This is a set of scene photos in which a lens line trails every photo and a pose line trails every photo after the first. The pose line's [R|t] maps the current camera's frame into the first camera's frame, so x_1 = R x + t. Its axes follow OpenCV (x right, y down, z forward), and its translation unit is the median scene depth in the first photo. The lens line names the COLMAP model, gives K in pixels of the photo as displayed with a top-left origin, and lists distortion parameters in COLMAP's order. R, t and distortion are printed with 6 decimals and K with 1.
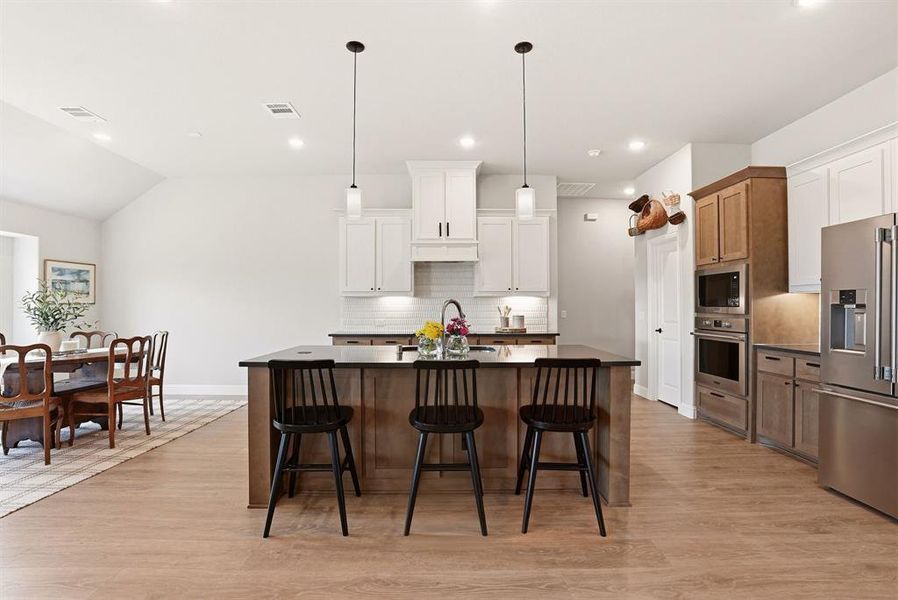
lens RADIAL K [[417.1, 0, 448.4], [0, 417.1, 304.2], [0, 0, 1]] dist [-0.064752, 0.020440]
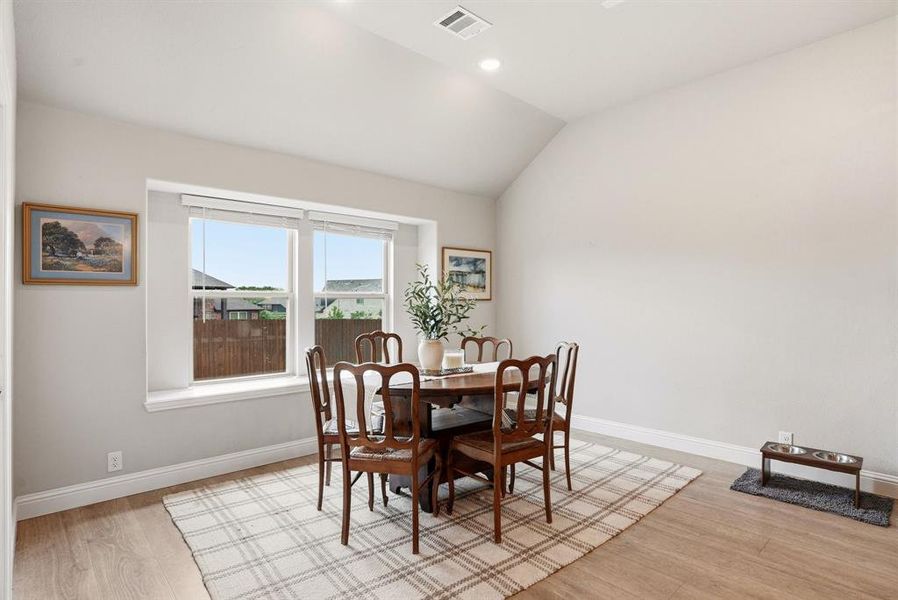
lens RADIAL K [[467.2, 0, 446.7], [0, 467.2, 300.4], [0, 0, 1]] dist [-0.042055, 0.016526]
pose [[0.665899, -0.001186, -0.746041, -0.281765], [0.003477, 0.999993, 0.001514, -0.001443], [0.746034, -0.003602, 0.665898, 0.364012]]
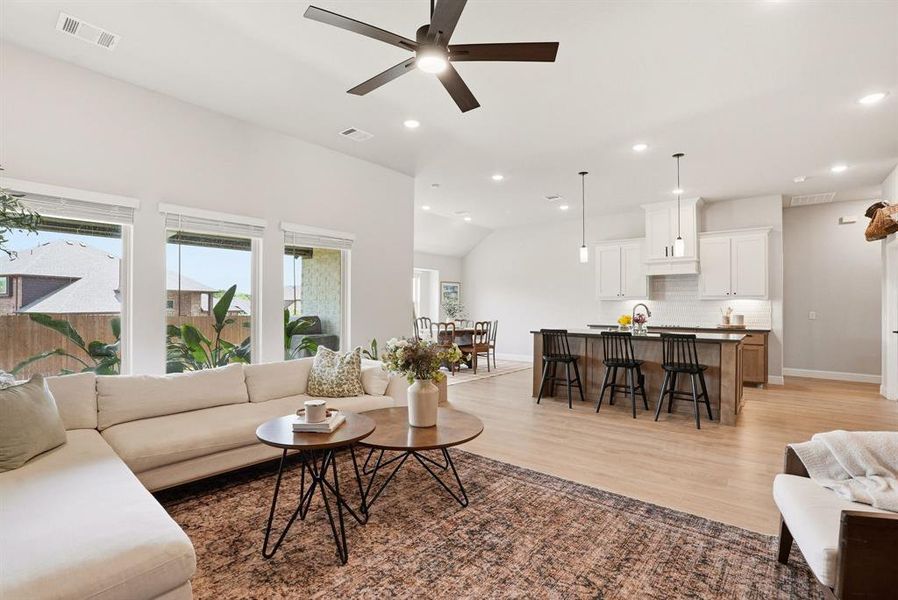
lens RADIAL K [[417.1, 0, 449.9], [0, 417.1, 307.3], [0, 0, 1]] dist [-0.064752, 0.020440]
pose [[0.771716, 0.006210, -0.635937, 0.328784], [-0.001736, 0.999969, 0.007657, -0.004539], [0.635965, -0.004805, 0.771703, -0.568865]]
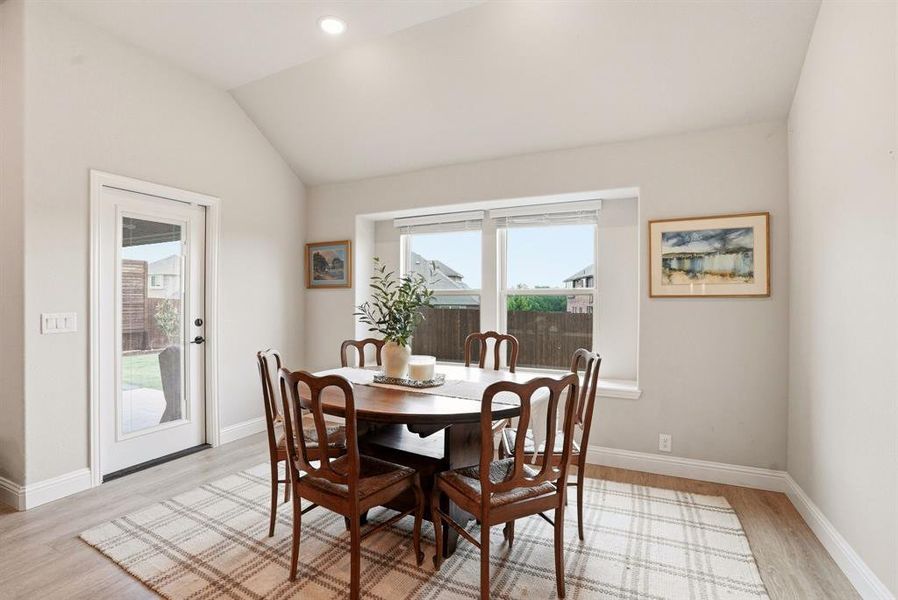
lens RADIAL K [[441.7, 0, 450.3], [0, 441.7, 291.4], [0, 0, 1]] dist [-0.017063, 0.000296]
pose [[-0.432005, -0.022393, -0.901593, -0.312299], [0.000661, 0.999684, -0.025147, 0.007972], [0.901871, -0.011460, -0.431853, 1.071479]]
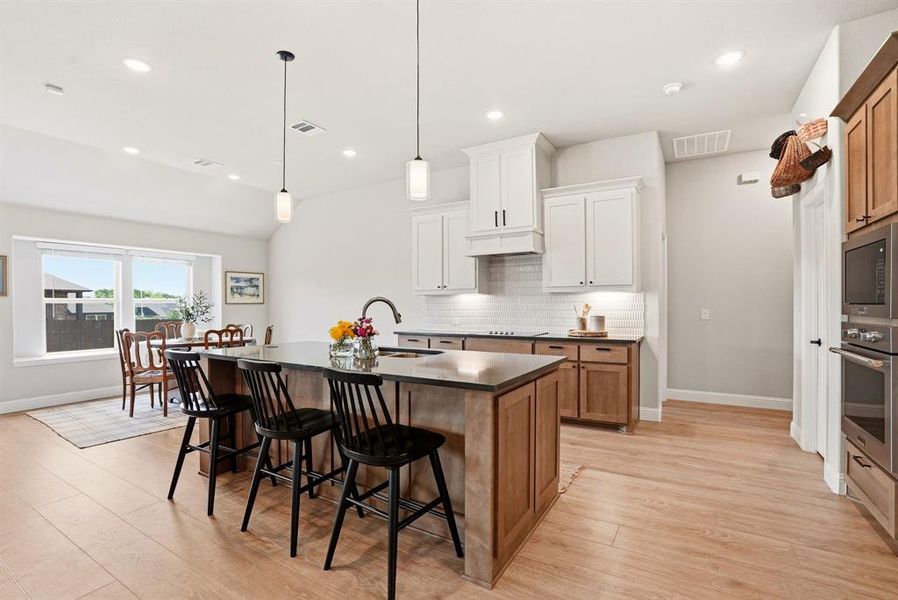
lens RADIAL K [[417.1, 0, 447.2], [0, 417.1, 309.0], [0, 0, 1]] dist [-0.064752, 0.020440]
pose [[0.850155, 0.003359, -0.526521, 0.412705], [0.005790, 0.999860, 0.015728, -0.000195], [0.526500, -0.016419, 0.850017, 0.204341]]
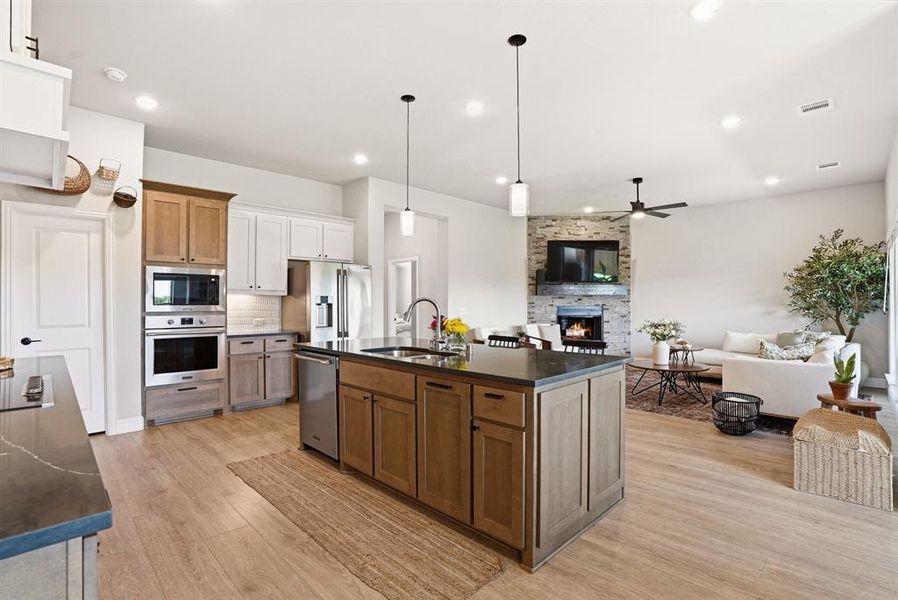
lens RADIAL K [[428.3, 0, 447.7], [0, 428.3, 295.3], [0, 0, 1]] dist [-0.061557, 0.020064]
pose [[-0.695158, 0.015166, 0.718697, -0.518200], [-0.002445, 0.999722, -0.023460, 0.004412], [-0.718853, -0.018066, -0.694928, 1.127641]]
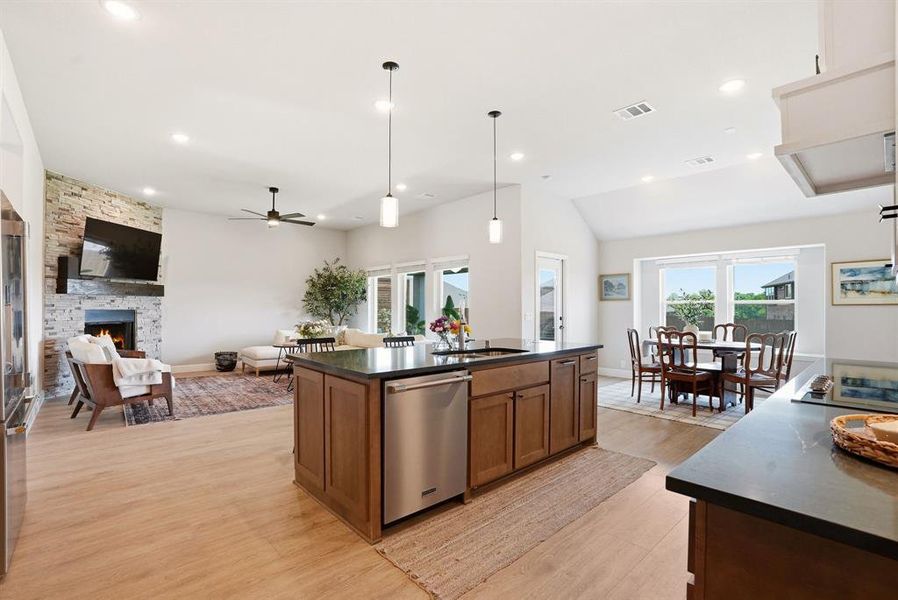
lens RADIAL K [[417.1, 0, 445.2], [0, 417.1, 305.3], [0, 0, 1]] dist [-0.064752, 0.020440]
pose [[-0.751202, -0.002702, -0.660067, 0.487382], [0.002899, 0.999968, -0.007393, 0.005409], [0.660066, -0.007467, -0.751170, 1.180207]]
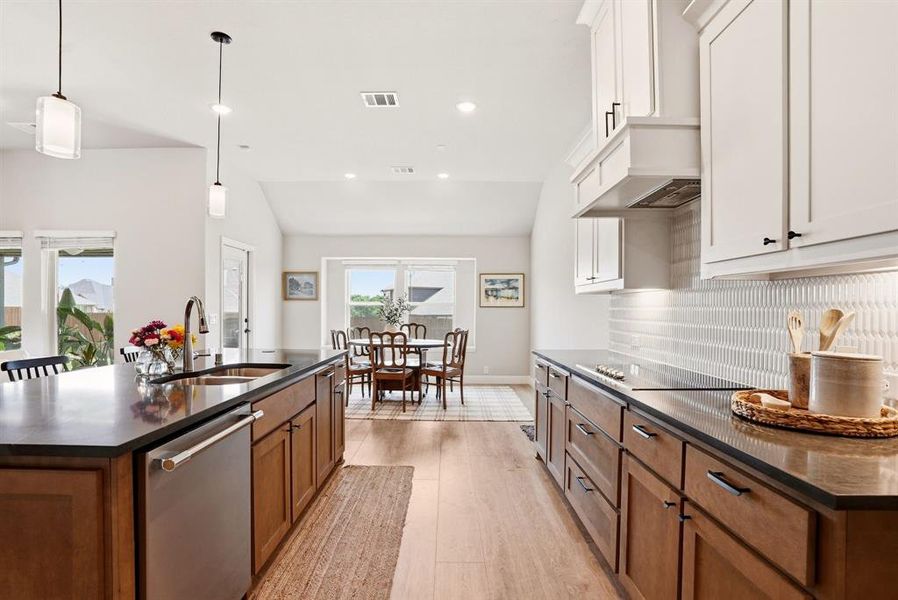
lens RADIAL K [[428.3, 0, 445.0], [0, 428.3, 314.4], [0, 0, 1]] dist [-0.061557, 0.020064]
pose [[-0.016154, 0.014305, -0.999767, 0.463470], [-0.002154, 0.999895, 0.014342, 0.004777], [0.999867, 0.002385, -0.016122, 0.955849]]
